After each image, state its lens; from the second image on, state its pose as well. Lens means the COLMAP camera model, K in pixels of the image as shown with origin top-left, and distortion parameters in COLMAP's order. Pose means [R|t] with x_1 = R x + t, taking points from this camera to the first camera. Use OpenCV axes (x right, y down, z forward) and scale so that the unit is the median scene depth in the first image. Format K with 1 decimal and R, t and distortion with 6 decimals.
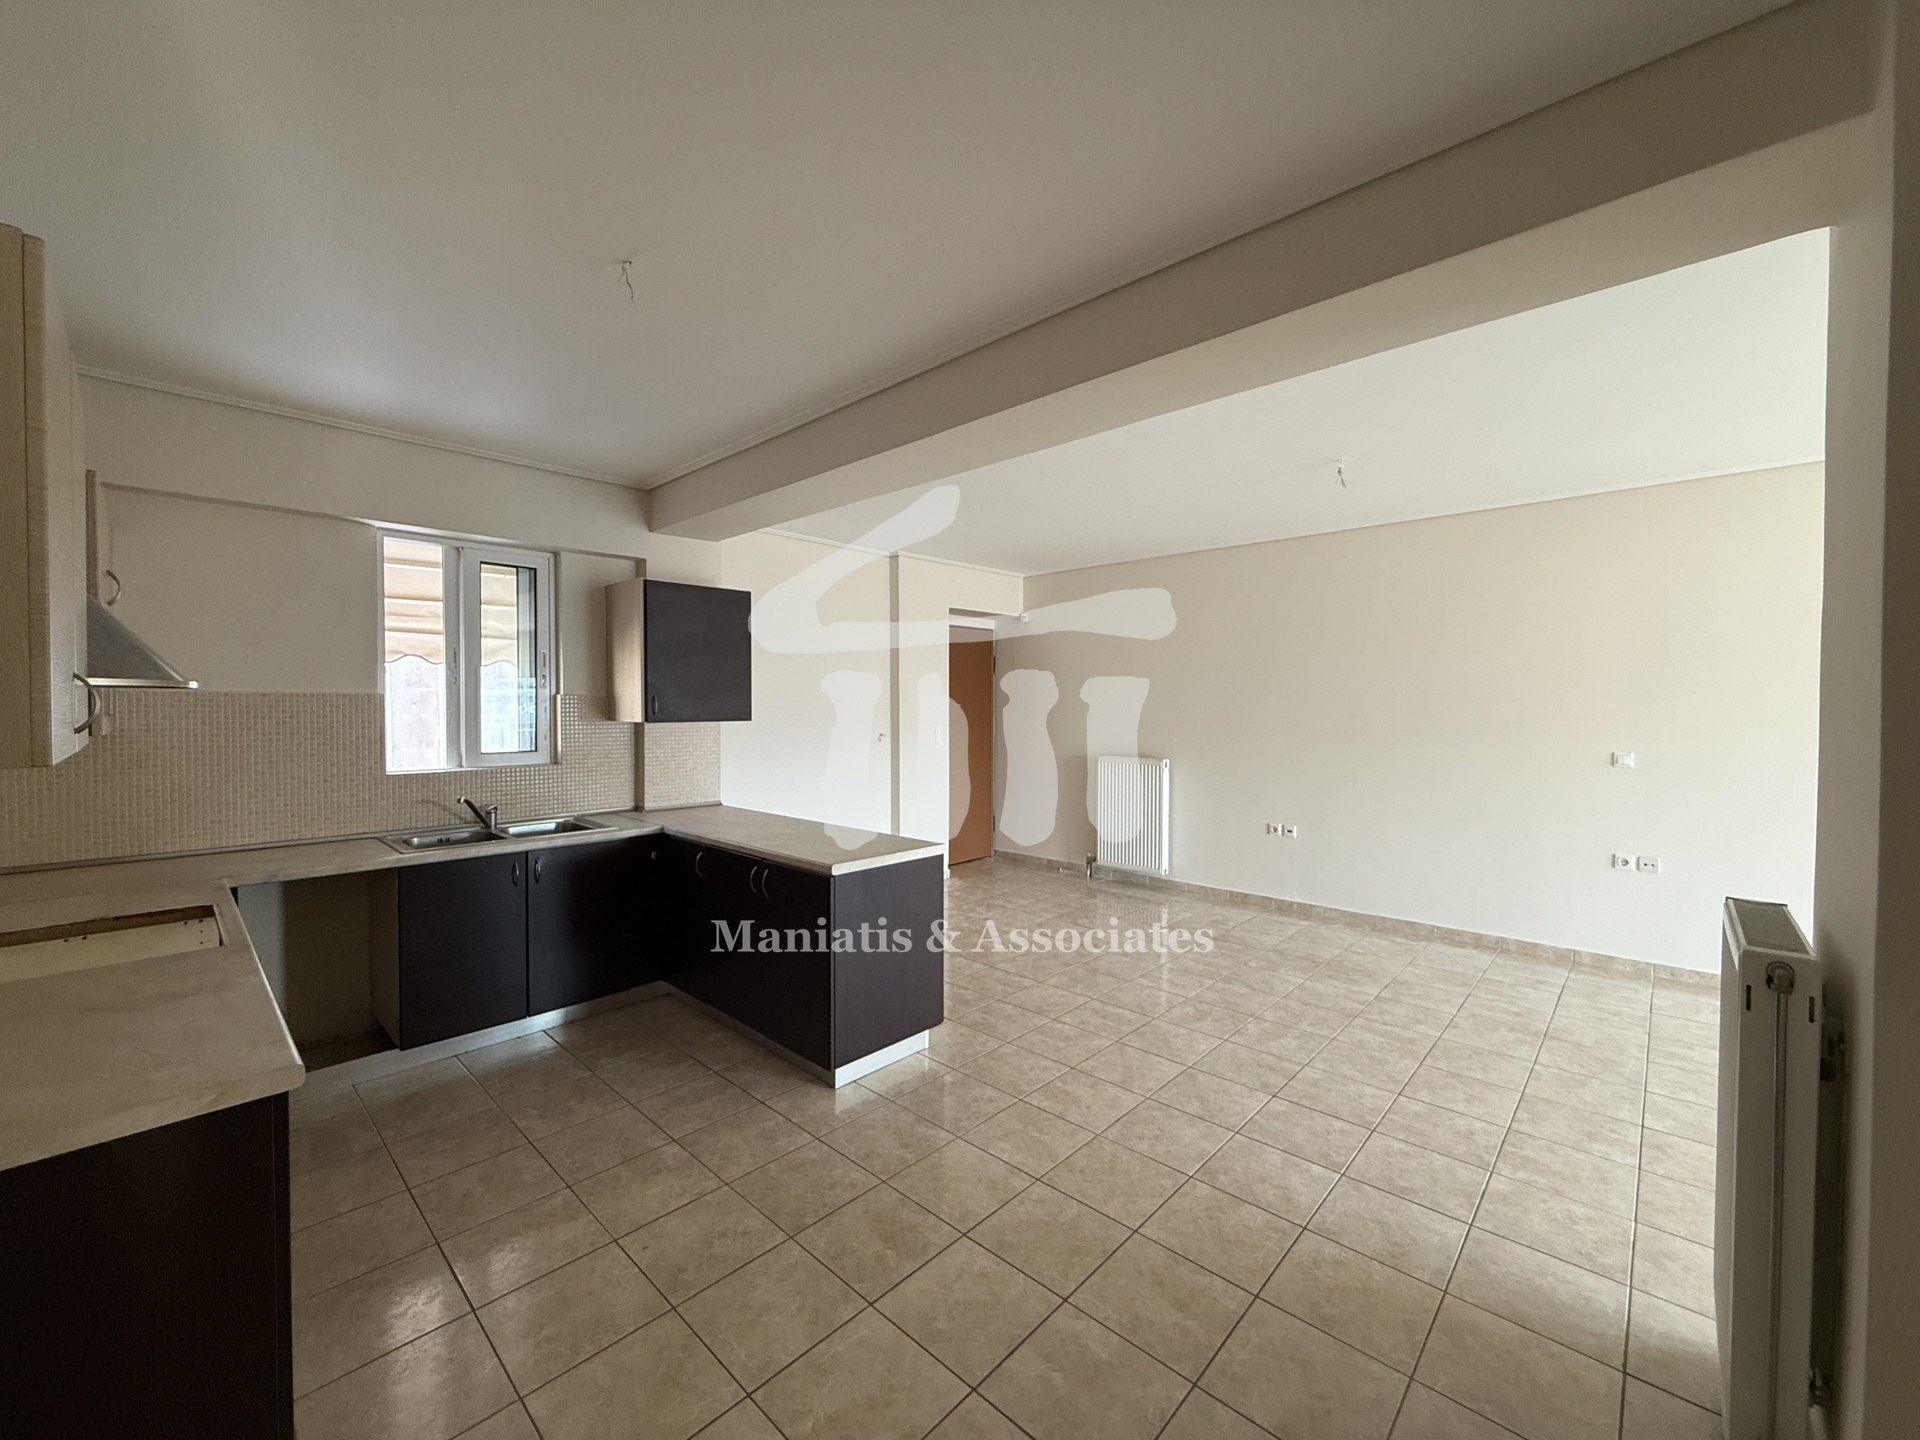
lens RADIAL K [[759.8, 0, 953.9], [0, 759.8, 717.9], [0, 0, 1]] dist [-0.000436, -0.000481]
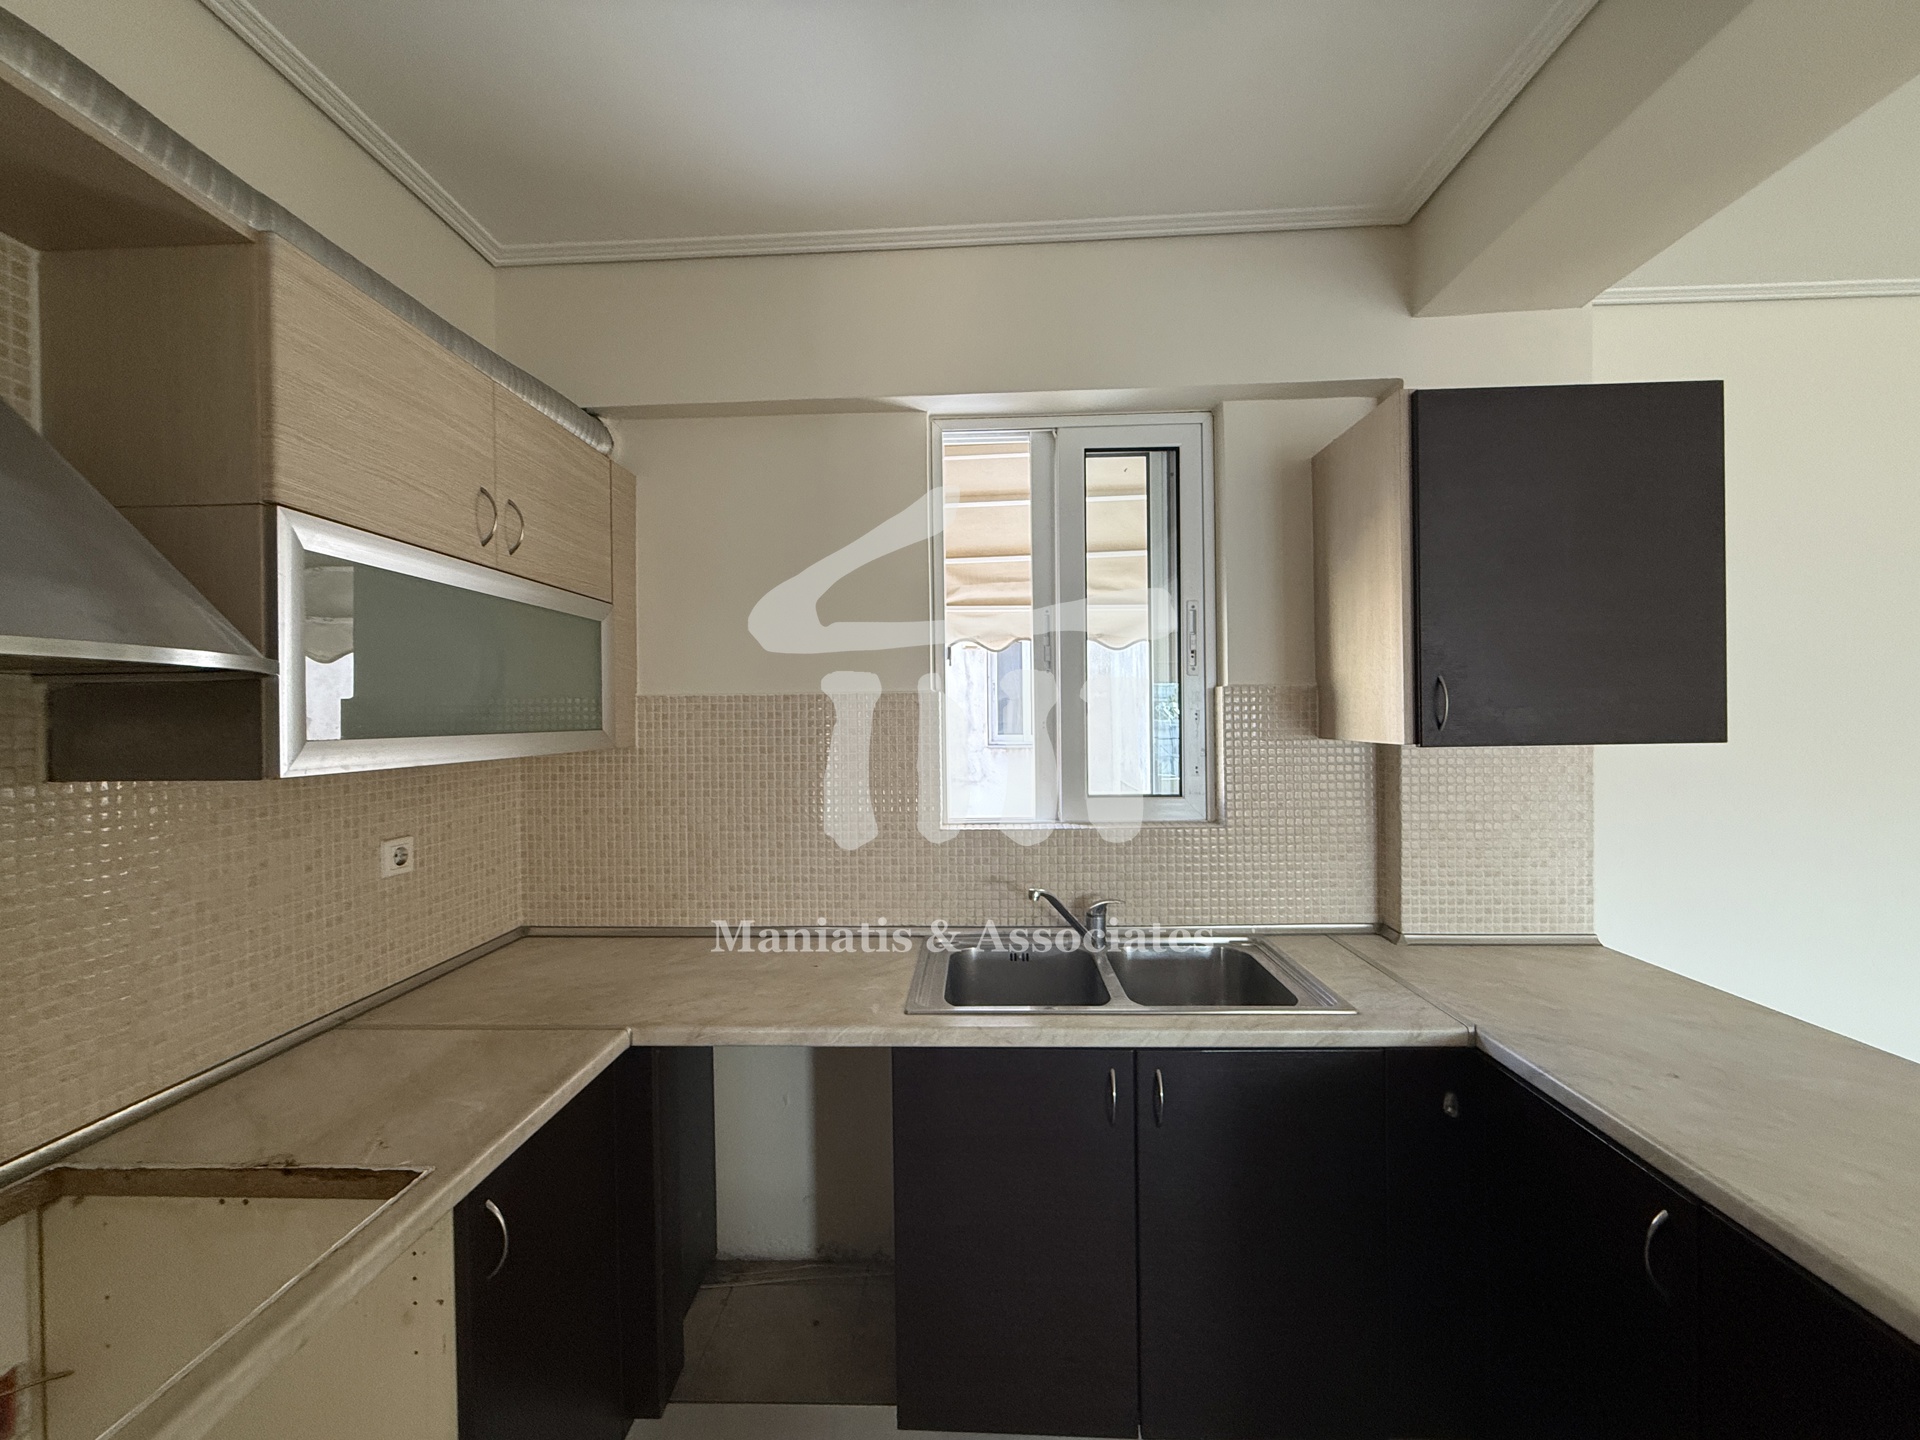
lens RADIAL K [[759.8, 0, 953.9], [0, 759.8, 717.9], [0, 0, 1]] dist [-0.000436, -0.000481]
pose [[0.655671, -0.007268, -0.755012, -0.276366], [0.001813, 0.999966, -0.008052, -0.006199], [0.755045, 0.003911, 0.655662, 0.580248]]
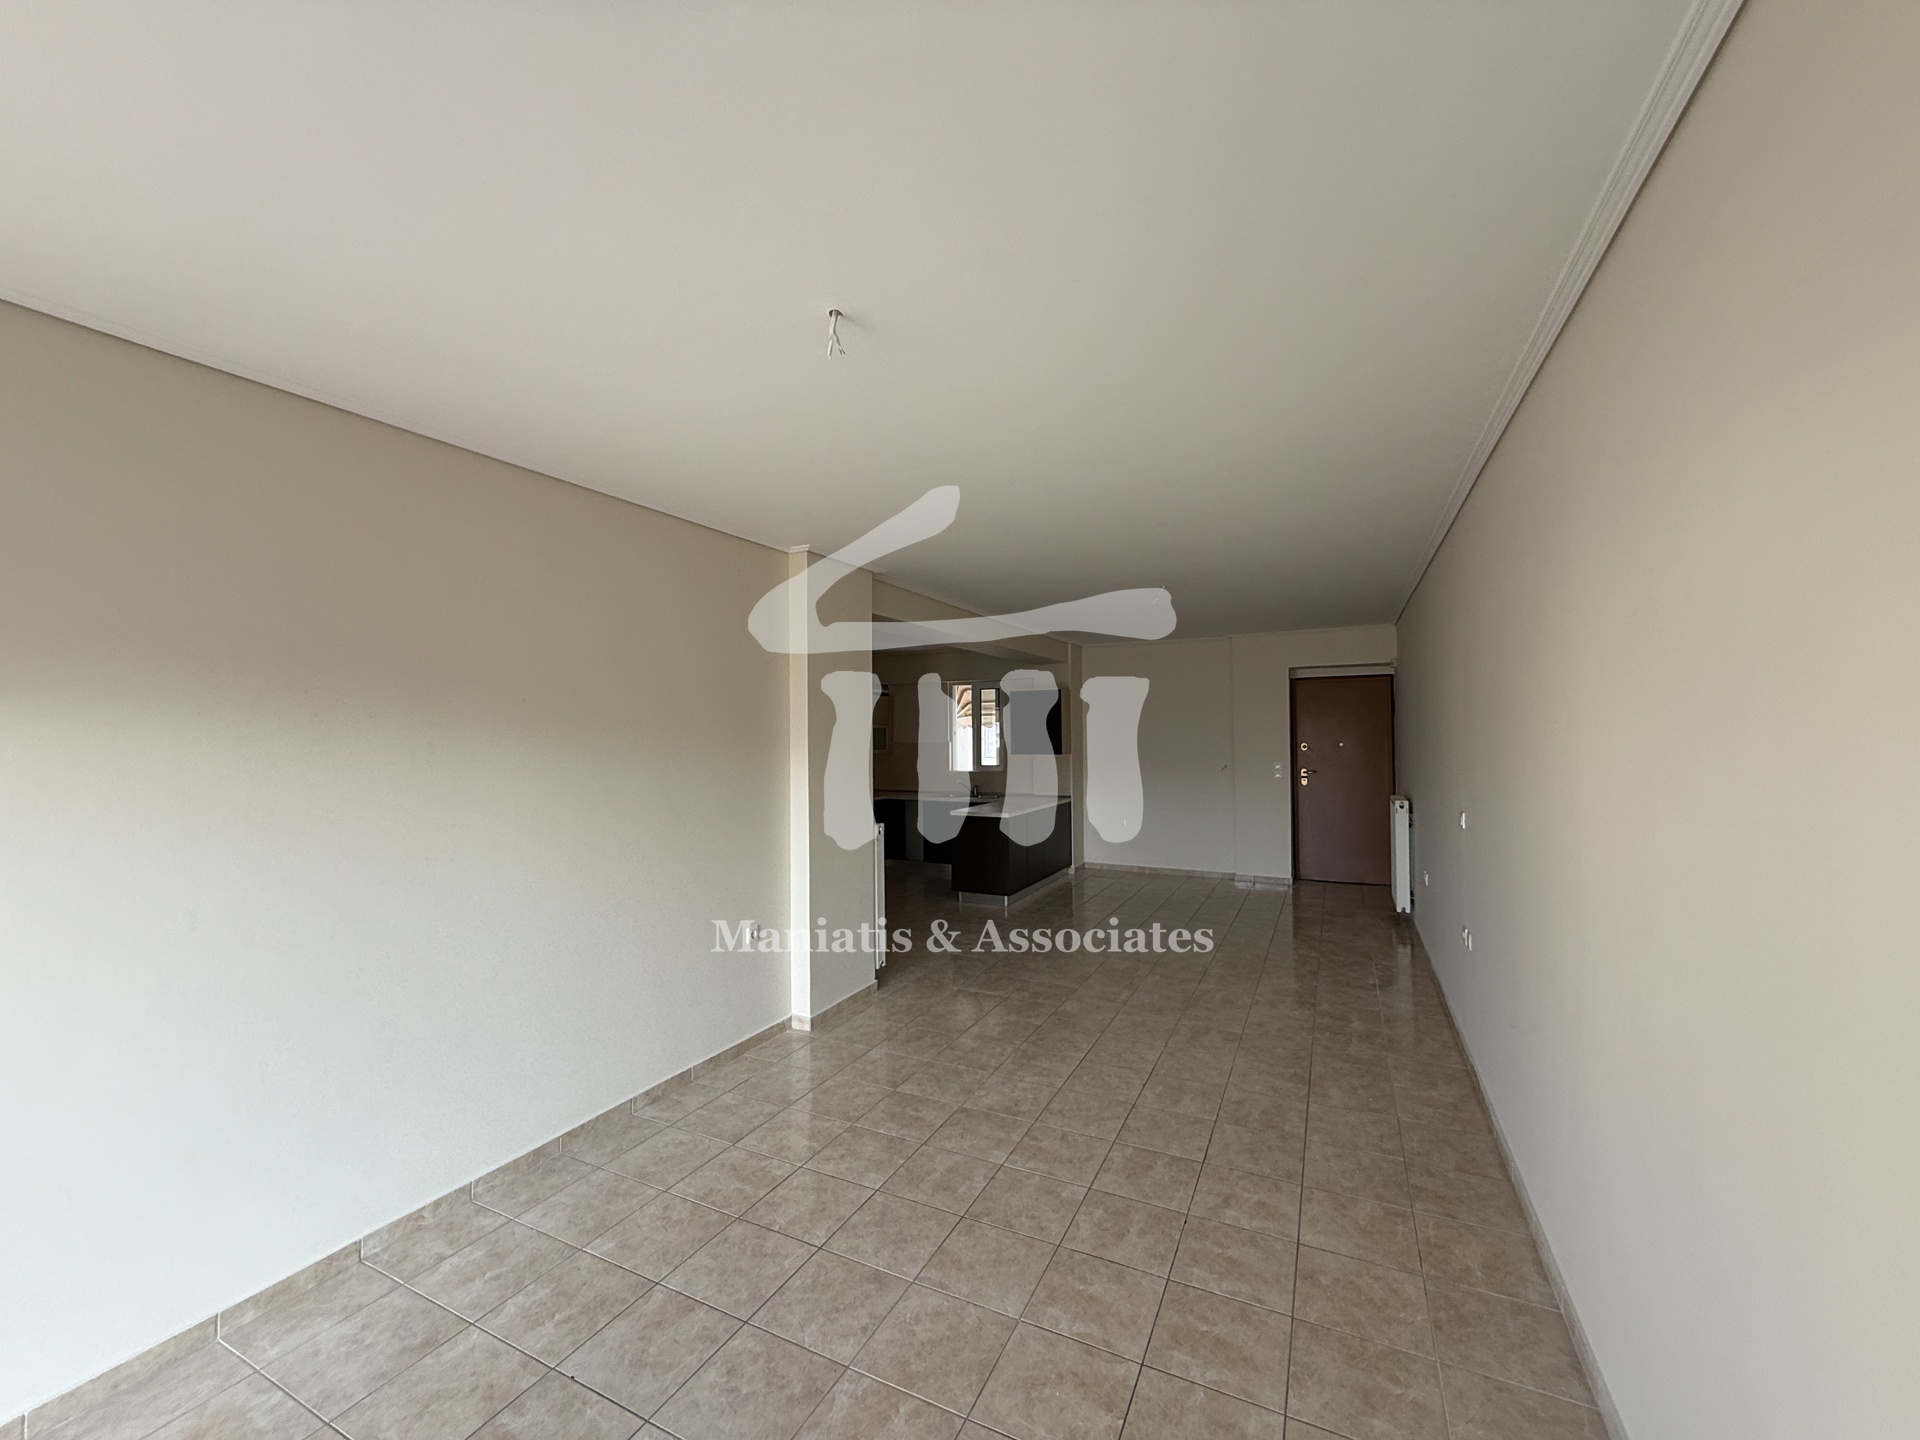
lens RADIAL K [[759.8, 0, 953.9], [0, 759.8, 717.9], [0, 0, 1]] dist [-0.000436, -0.000481]
pose [[0.289775, -0.024618, -0.956778, 1.657720], [-0.005628, 0.999608, -0.027425, -0.039172], [0.957078, 0.013332, 0.289523, 0.176722]]
